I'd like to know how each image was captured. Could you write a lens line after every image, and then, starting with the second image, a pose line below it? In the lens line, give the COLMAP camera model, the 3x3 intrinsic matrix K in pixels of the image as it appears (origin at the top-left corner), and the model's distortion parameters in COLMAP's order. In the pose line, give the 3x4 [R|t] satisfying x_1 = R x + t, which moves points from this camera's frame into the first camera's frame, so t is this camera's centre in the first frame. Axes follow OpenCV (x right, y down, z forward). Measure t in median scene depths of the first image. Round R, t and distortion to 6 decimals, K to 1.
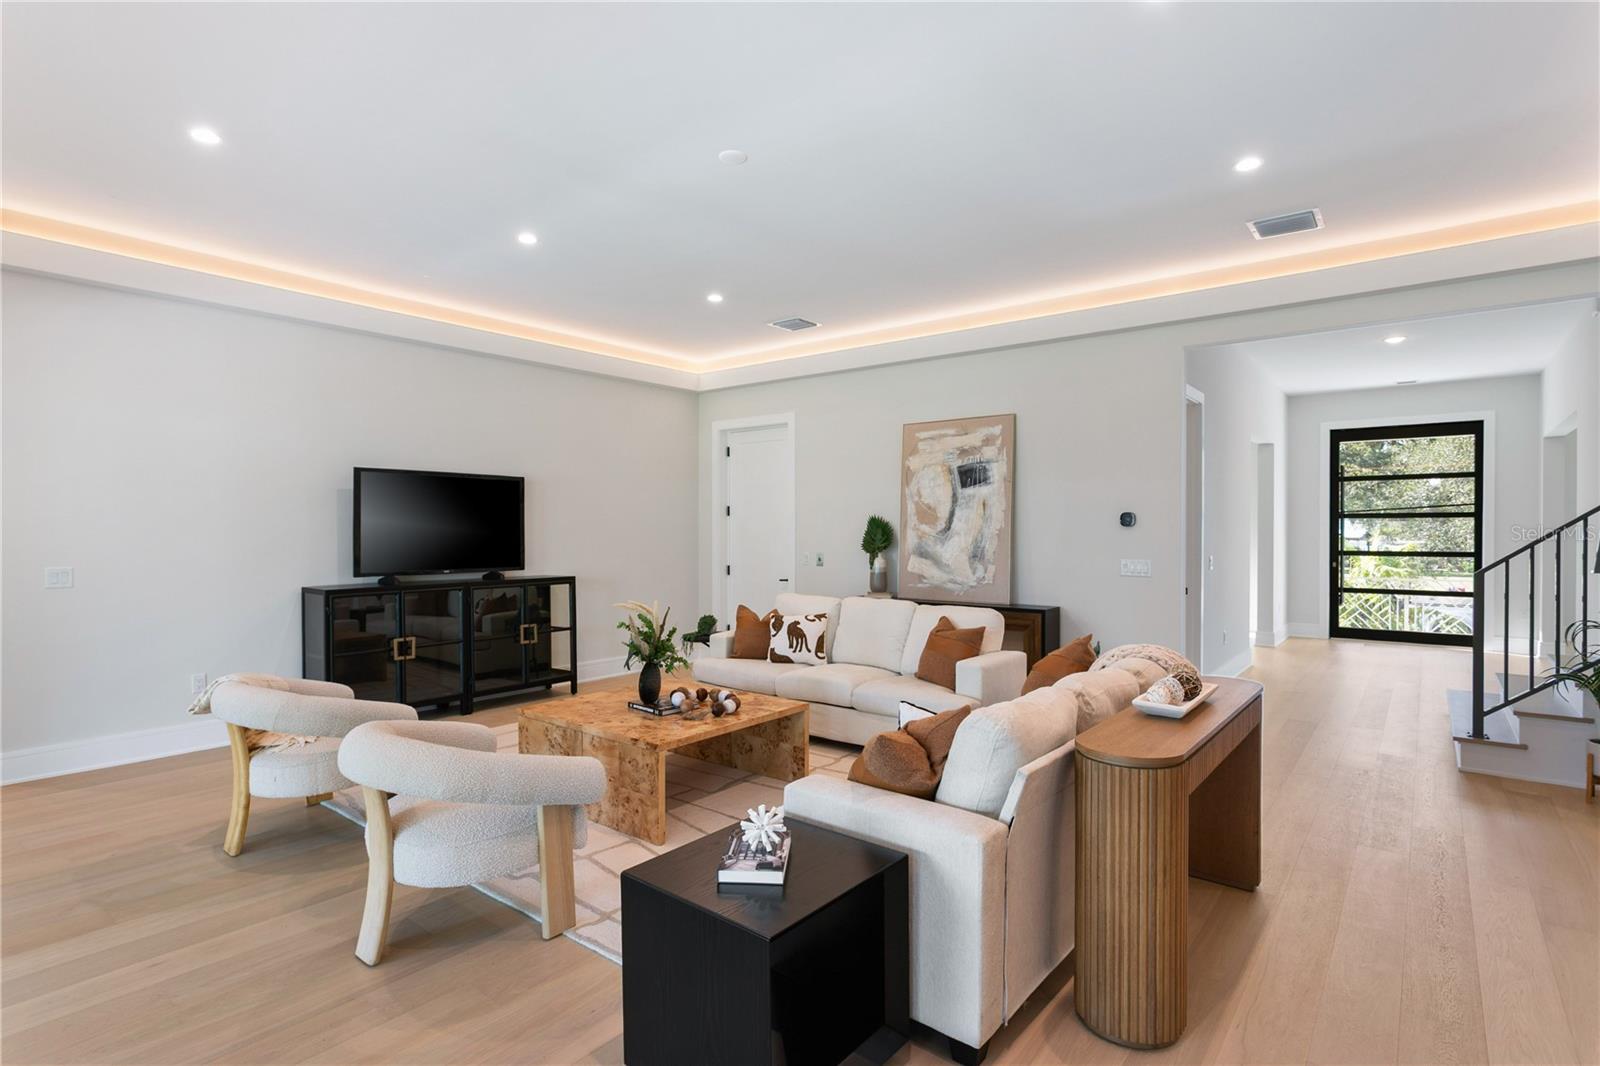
lens RADIAL K [[807.8, 0, 788.2], [0, 807.8, 534.5], [0, 0, 1]] dist [-0.011858, 0.006725]
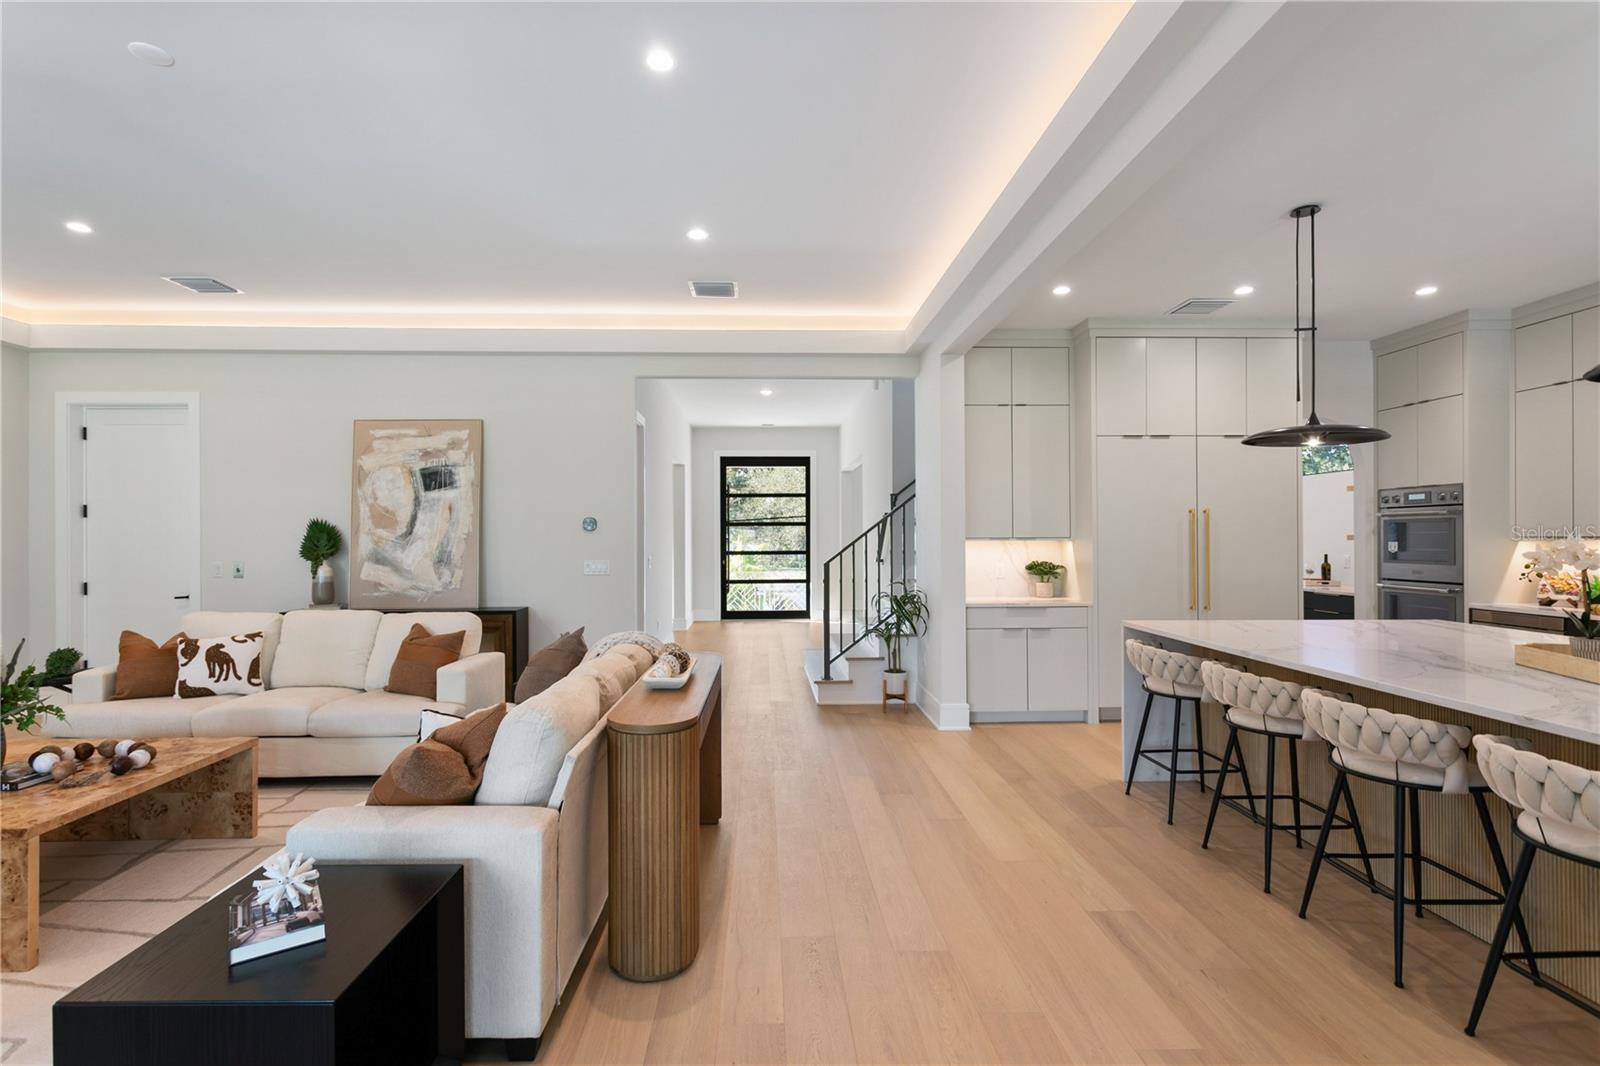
lens RADIAL K [[760.7, 0, 794.0], [0, 760.7, 535.7], [0, 0, 1]] dist [0.010060, 0.000314]
pose [[0.756174, -0.003488, 0.654362, -0.063215], [0.009223, 0.999943, -0.005328, 0.006268], [-0.654306, 0.010064, 0.756163, 0.022608]]
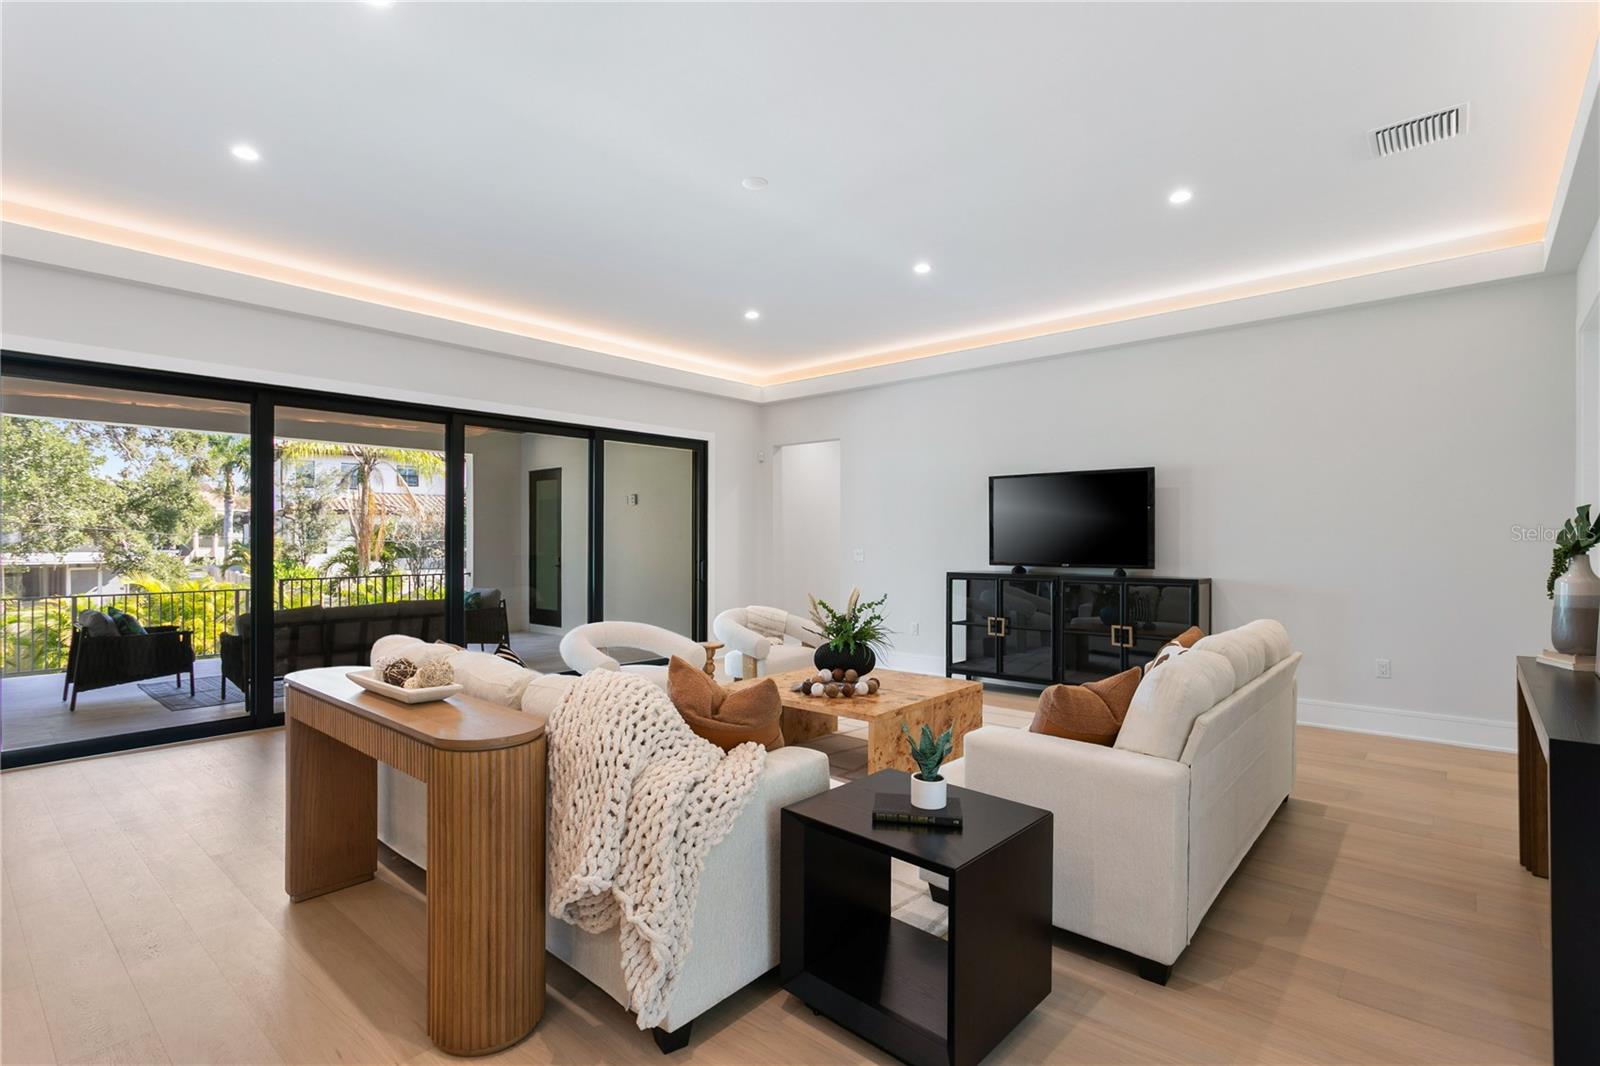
lens RADIAL K [[760.7, 0, 790.6], [0, 760.7, 537.2], [0, 0, 1]] dist [0.010060, 0.000314]
pose [[-0.039331, -0.004058, -0.999218, 0.708292], [-0.004838, 0.999981, -0.003870, 0.017408], [0.999215, 0.004682, -0.039350, 0.807694]]
